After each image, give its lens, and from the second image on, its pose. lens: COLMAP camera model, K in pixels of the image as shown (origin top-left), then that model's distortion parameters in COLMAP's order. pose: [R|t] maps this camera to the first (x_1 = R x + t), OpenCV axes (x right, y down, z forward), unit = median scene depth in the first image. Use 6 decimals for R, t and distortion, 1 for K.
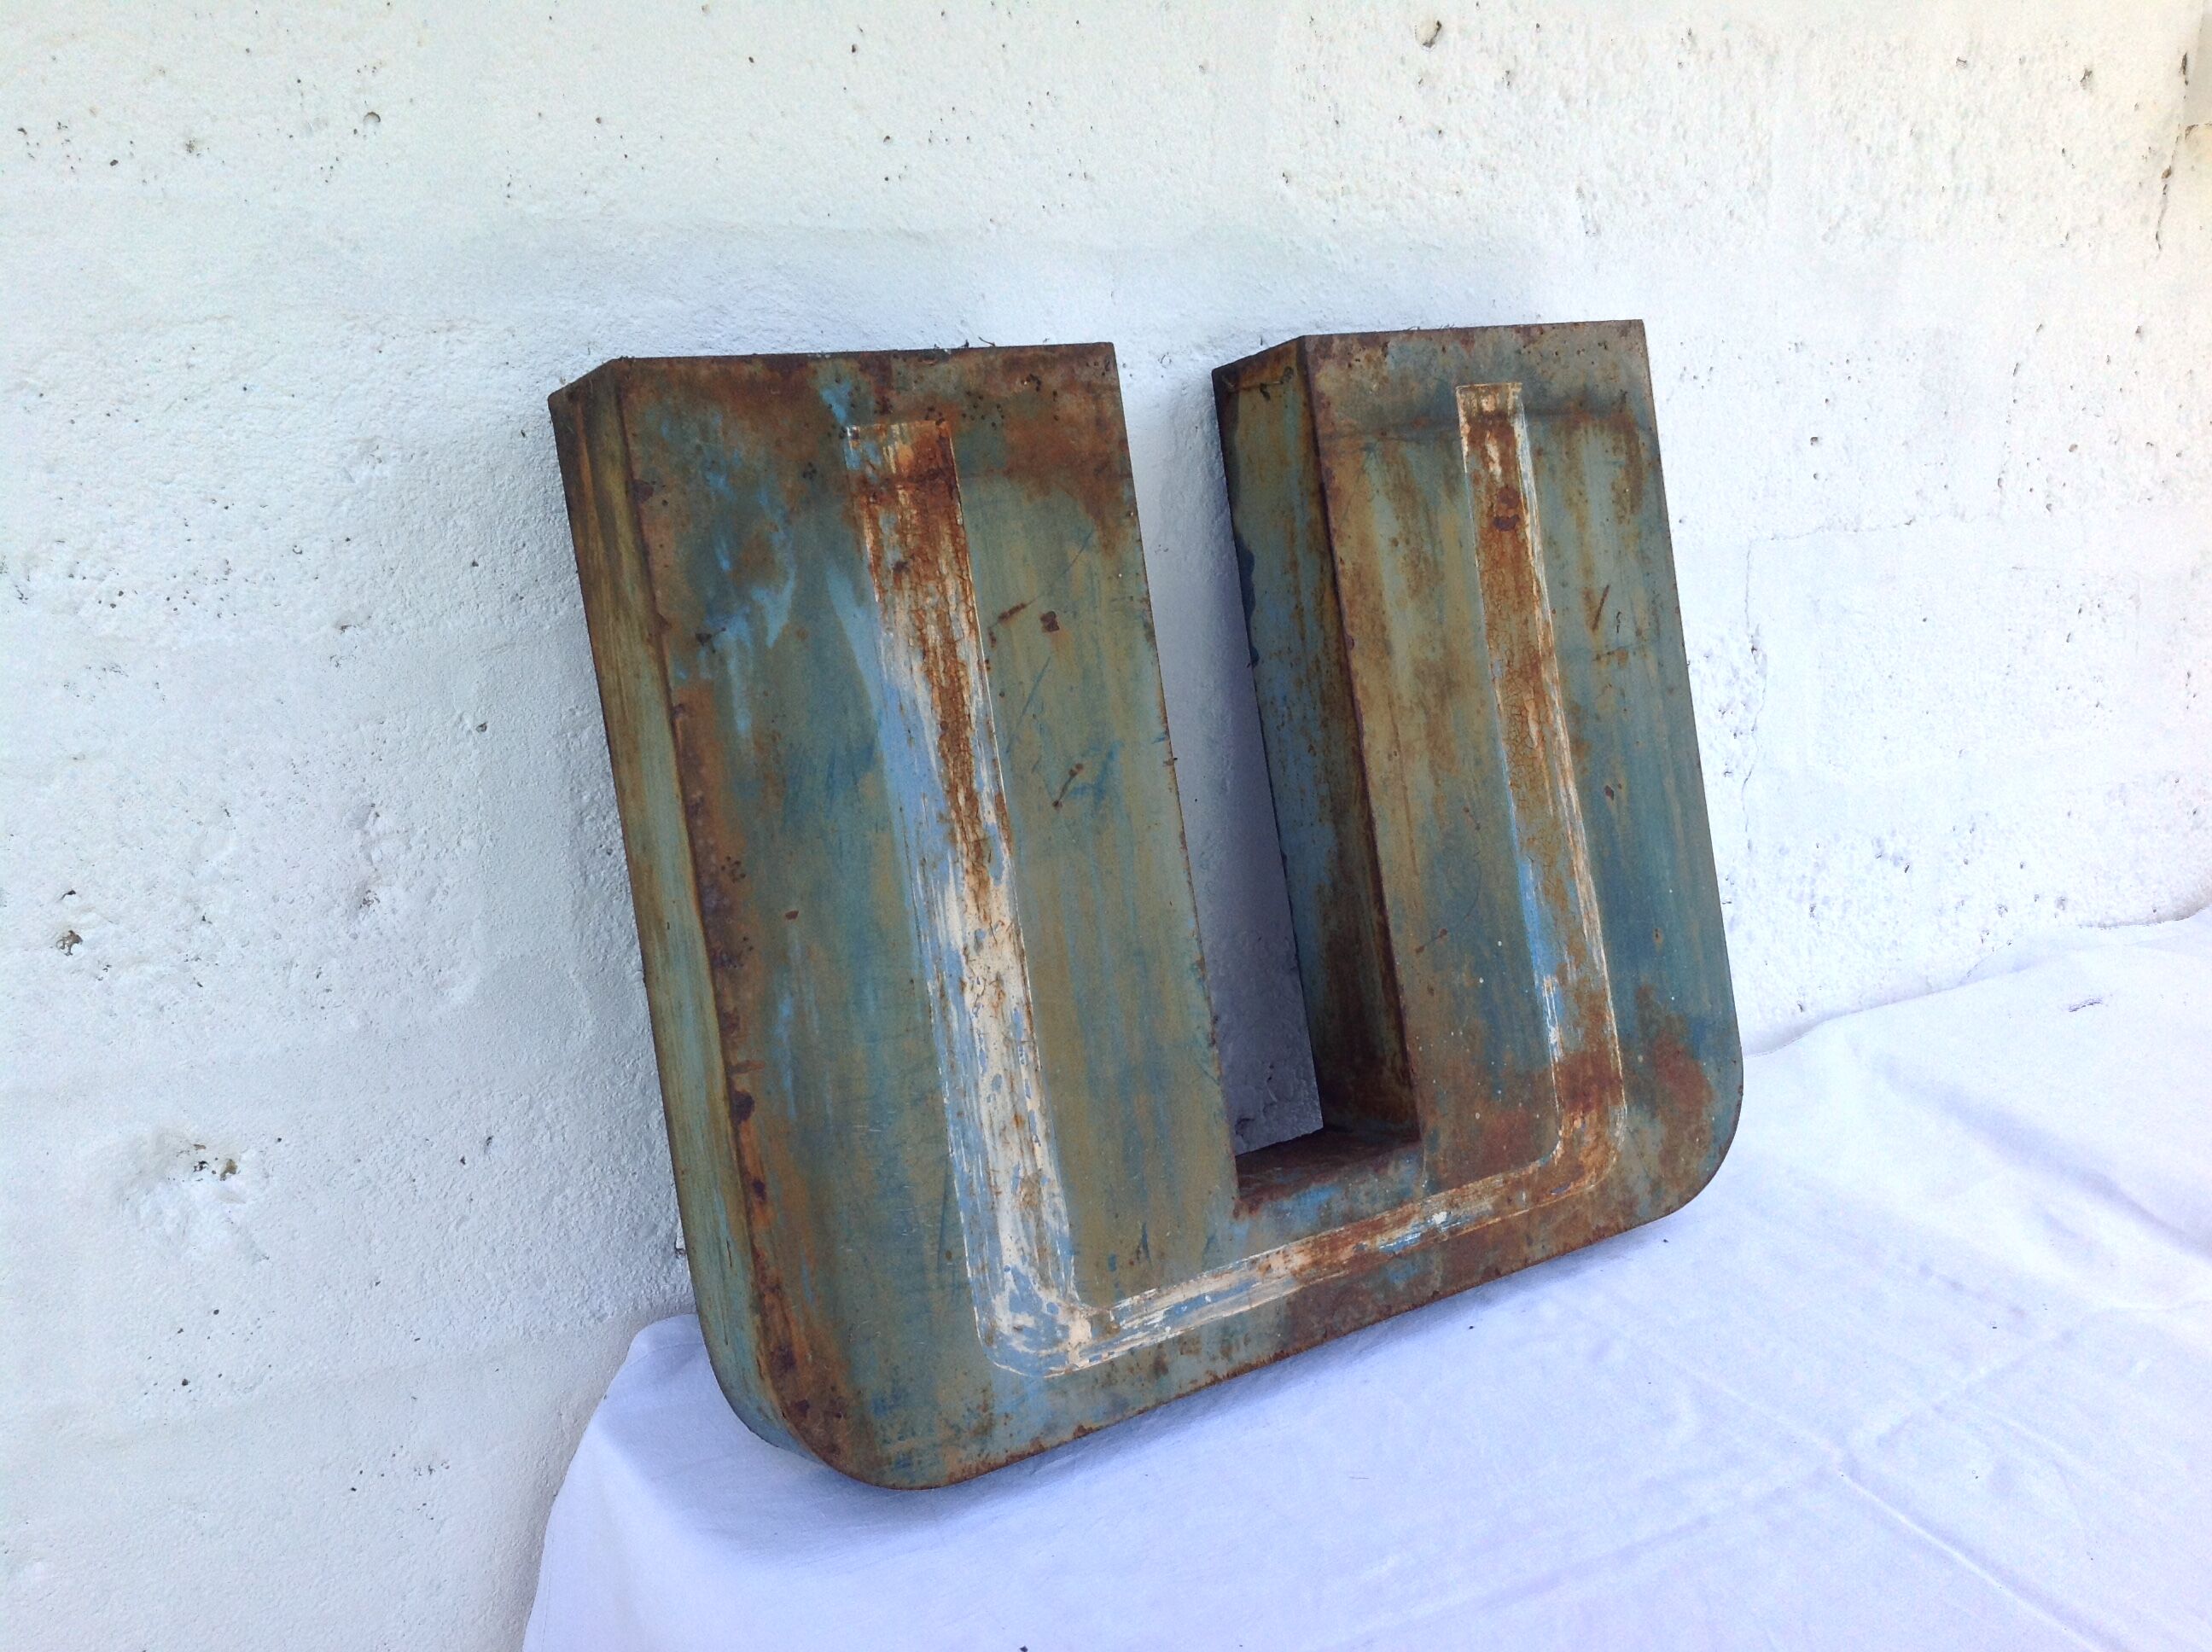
lens RADIAL K [[2236.0, 0, 1106.0], [0, 2236.0, 826.0], [0, 0, 1]] dist [0.283183, -0.627845]
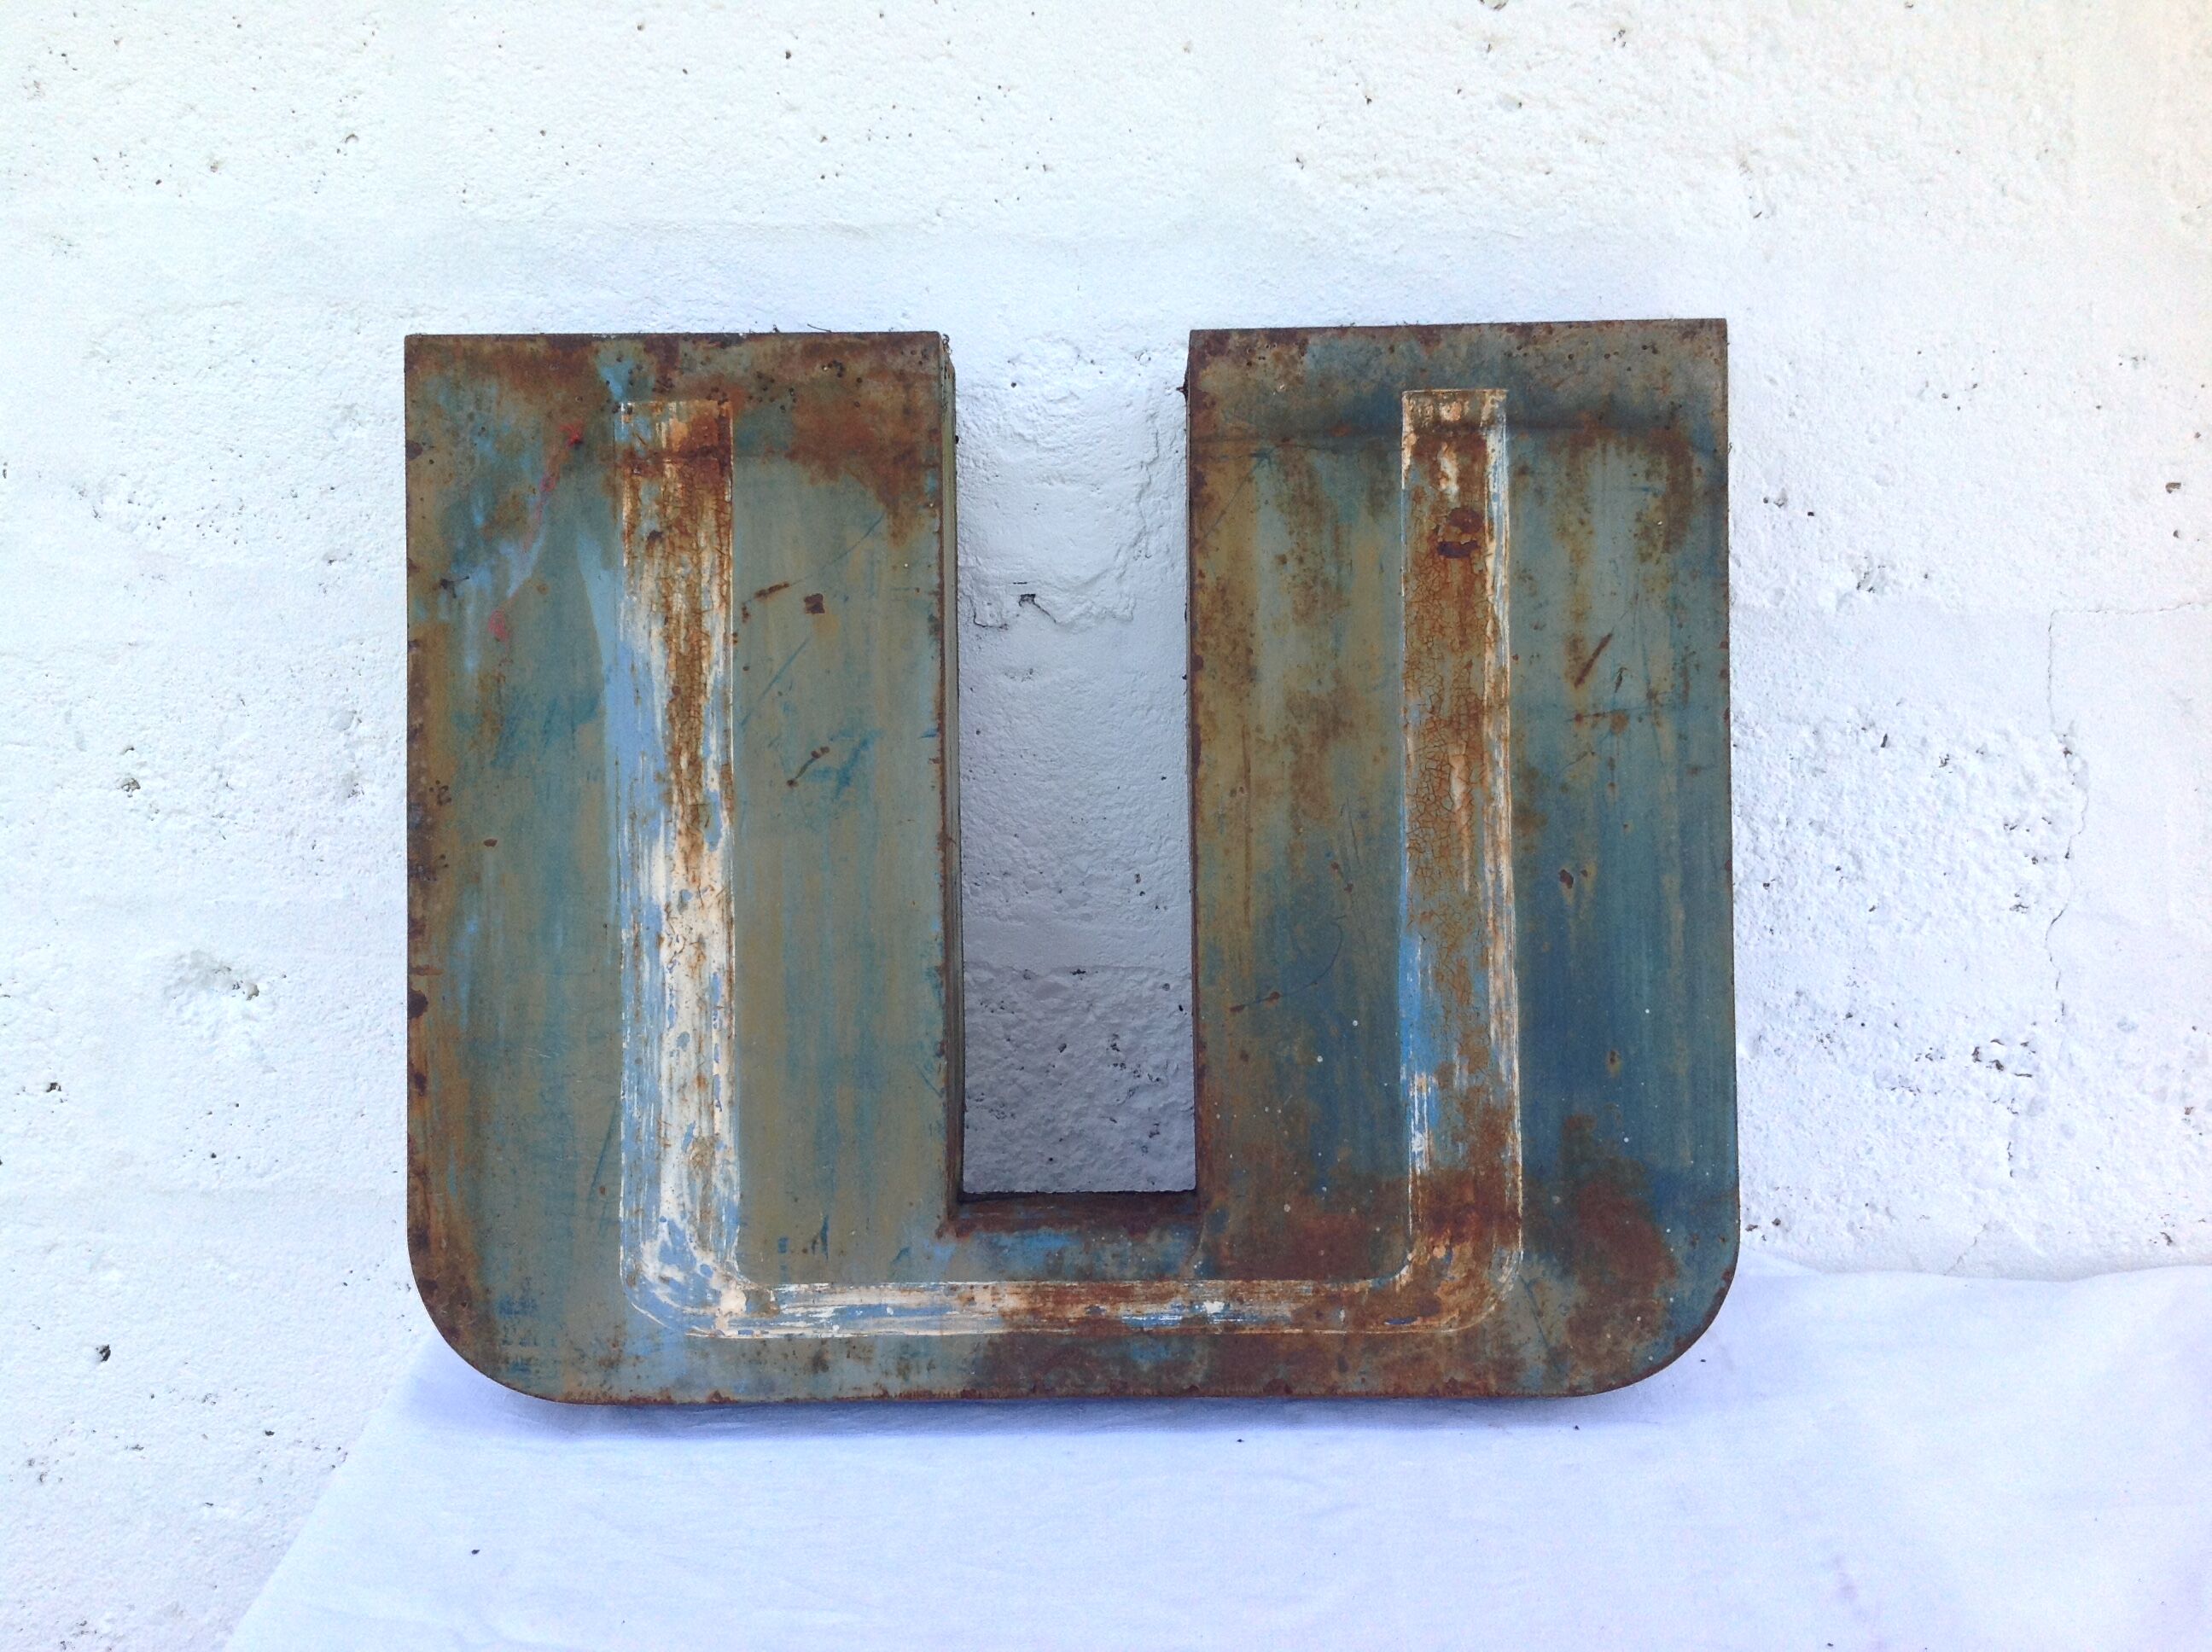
lens RADIAL K [[2264.5, 0, 1106.0], [0, 2264.5, 826.0], [0, 0, 1]] dist [0.265231, -0.614067]
pose [[0.793378, 0.131089, -0.594447, 0.723675], [-0.144178, 0.989218, 0.025719, -0.038363], [0.591409, 0.065301, 0.803723, 0.266131]]
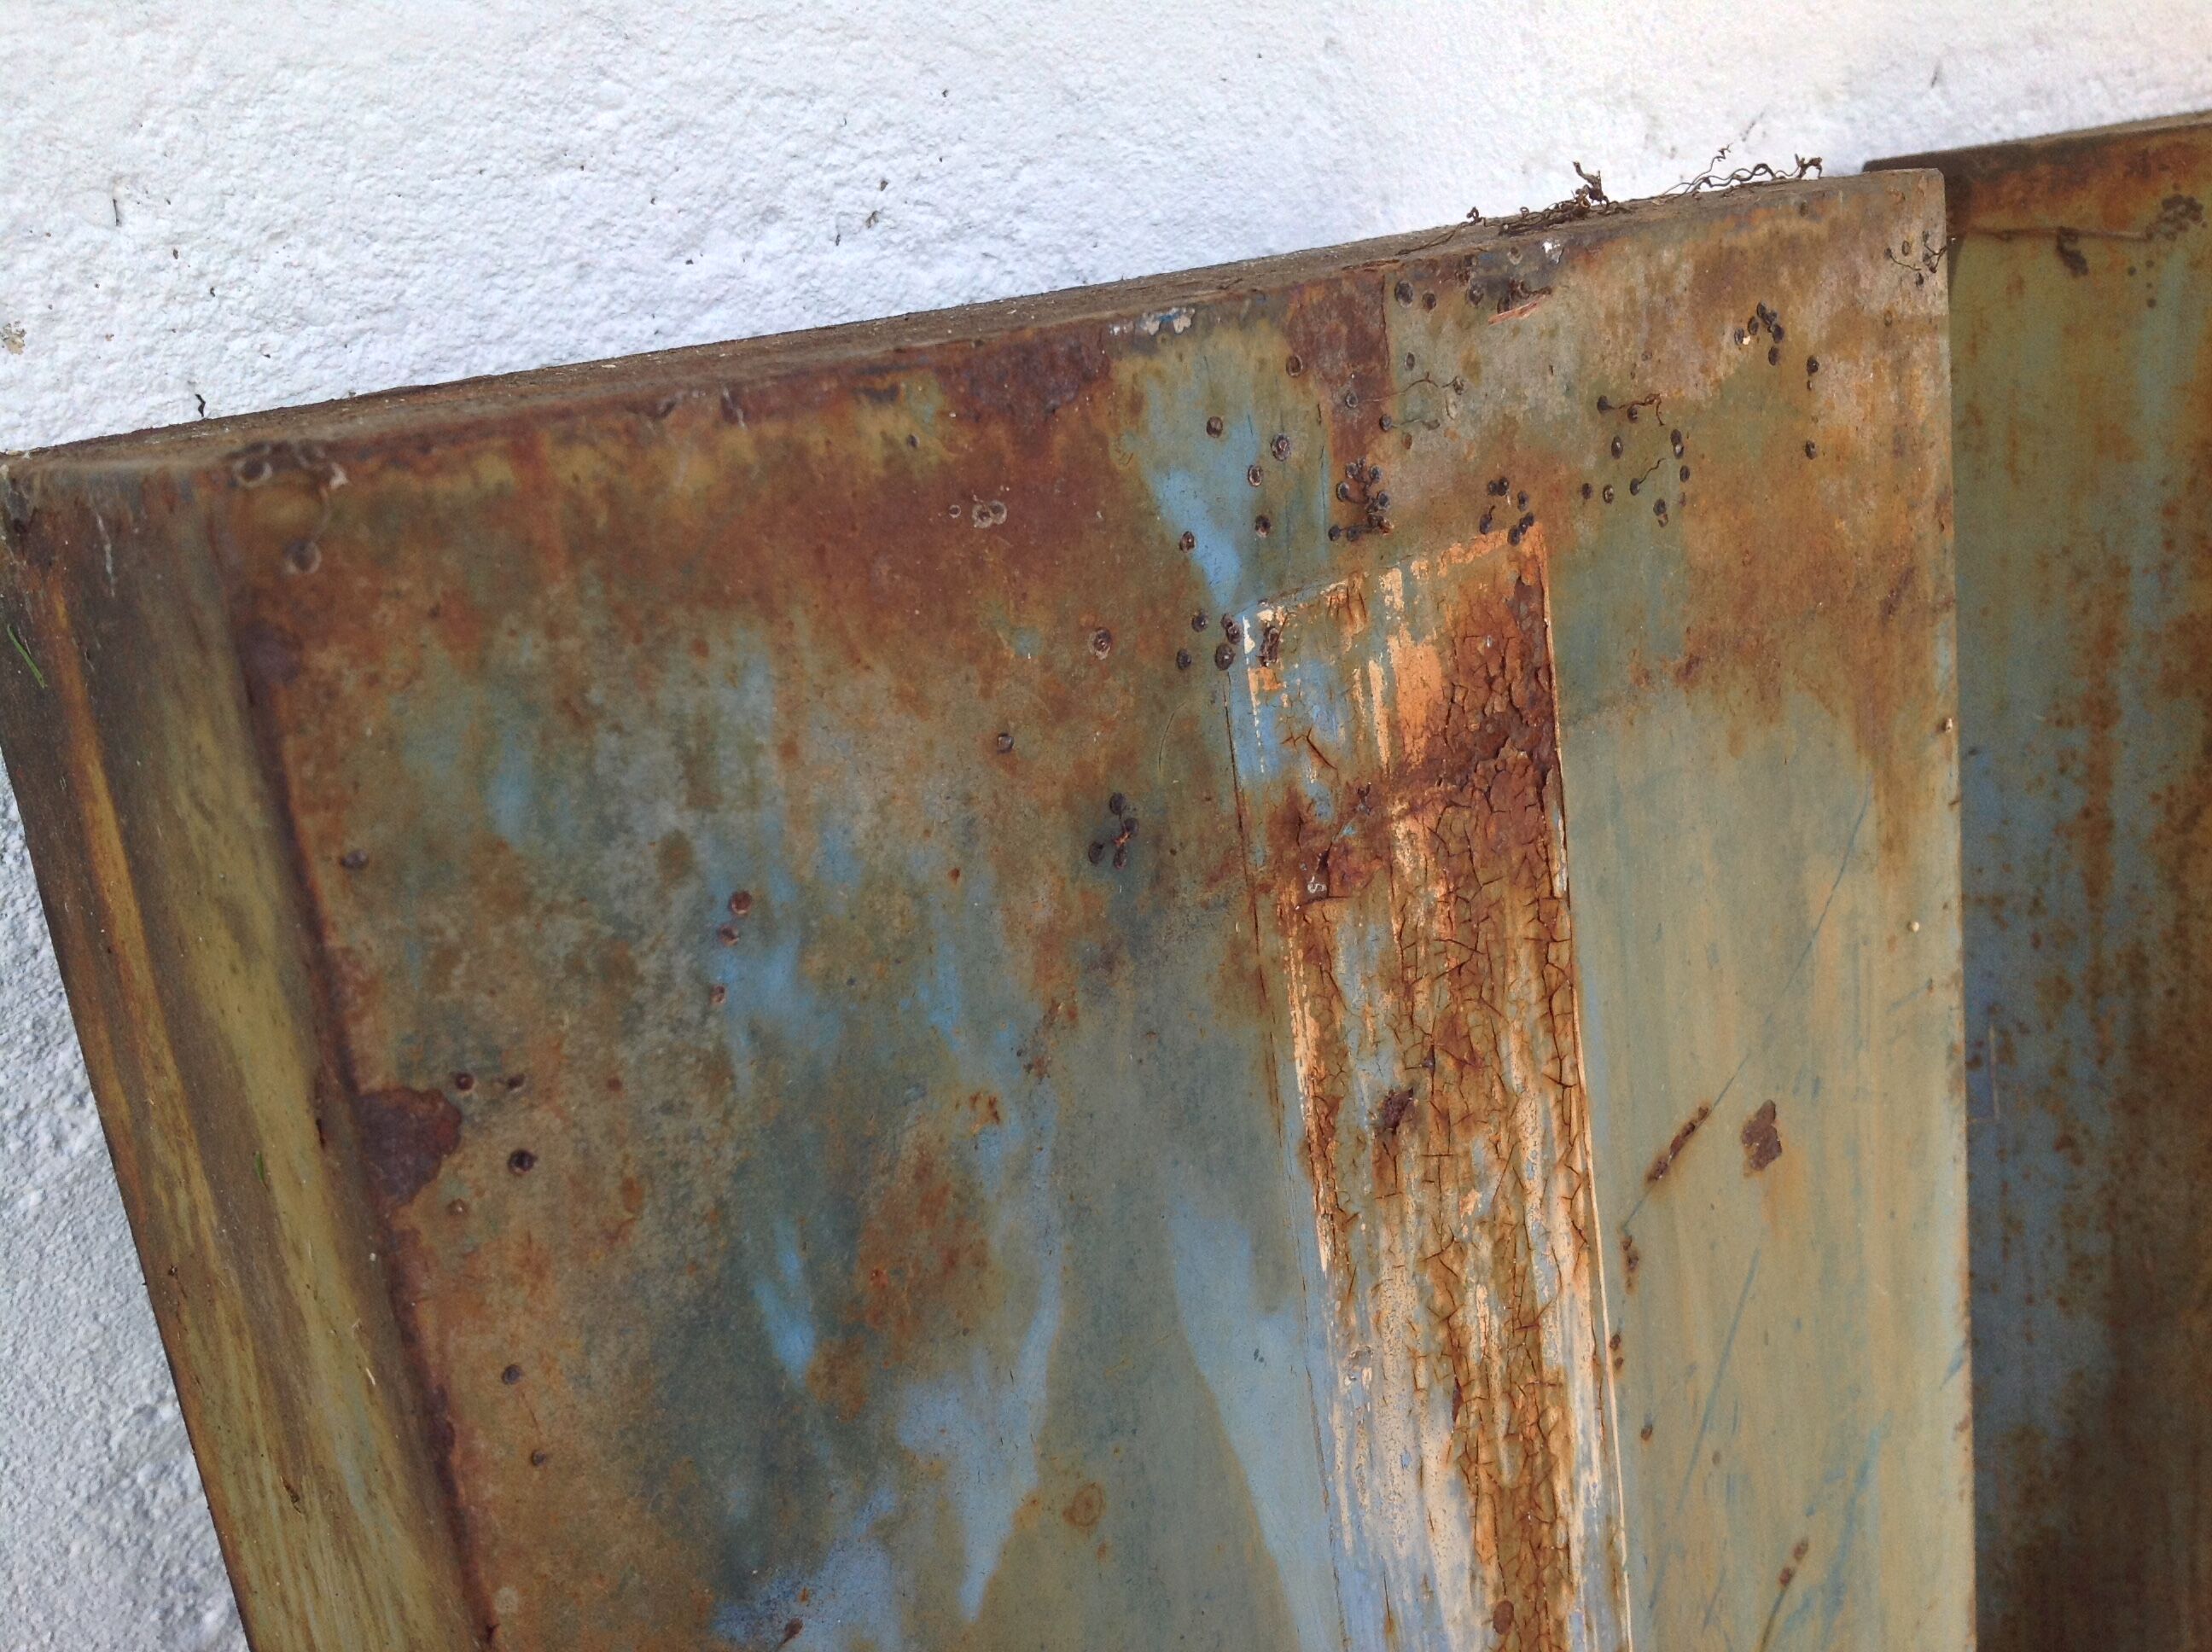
lens RADIAL K [[2194.3, 0, 1106.0], [0, 2194.3, 826.0], [0, 0, 1]] dist [0.197668, -0.525370]
pose [[0.989859, -0.017338, 0.140993, -0.158550], [-0.010661, 0.980658, 0.195440, -0.195430], [-0.141655, -0.194961, 0.970528, 0.751017]]
